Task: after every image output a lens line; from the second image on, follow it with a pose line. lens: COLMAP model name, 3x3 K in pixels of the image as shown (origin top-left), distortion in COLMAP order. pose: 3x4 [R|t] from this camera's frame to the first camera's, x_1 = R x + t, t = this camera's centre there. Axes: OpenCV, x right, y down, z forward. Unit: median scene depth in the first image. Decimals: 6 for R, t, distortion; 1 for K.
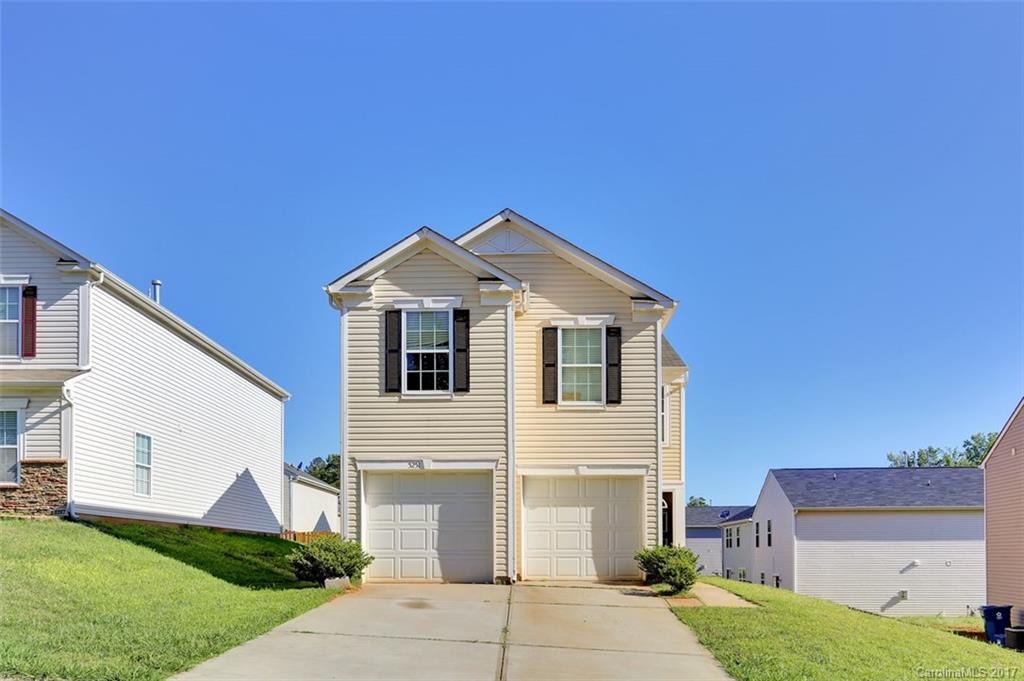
lens RADIAL K [[796.1, 0, 487.0], [0, 796.1, 422.0], [0, 0, 1]] dist [-0.000789, -0.002413]
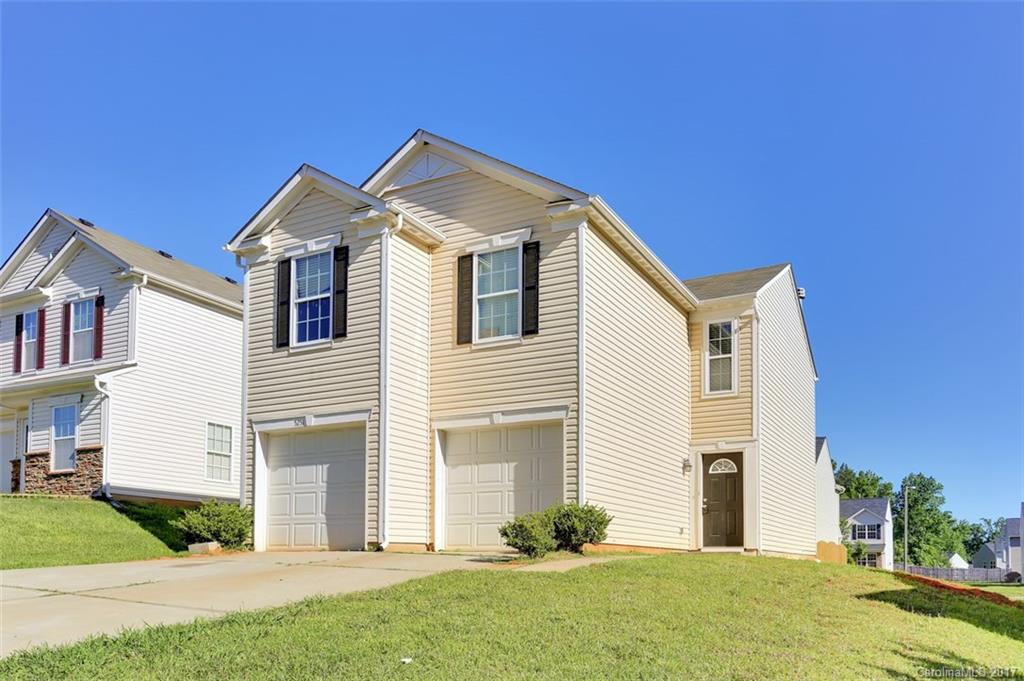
lens RADIAL K [[796.1, 0, 487.0], [0, 796.1, 422.0], [0, 0, 1]] dist [-0.000789, -0.002413]
pose [[0.908660, -0.068796, -0.411831, 0.452252], [0.064158, 0.997624, -0.025096, 0.084703], [0.412579, -0.003619, 0.910915, 0.238705]]
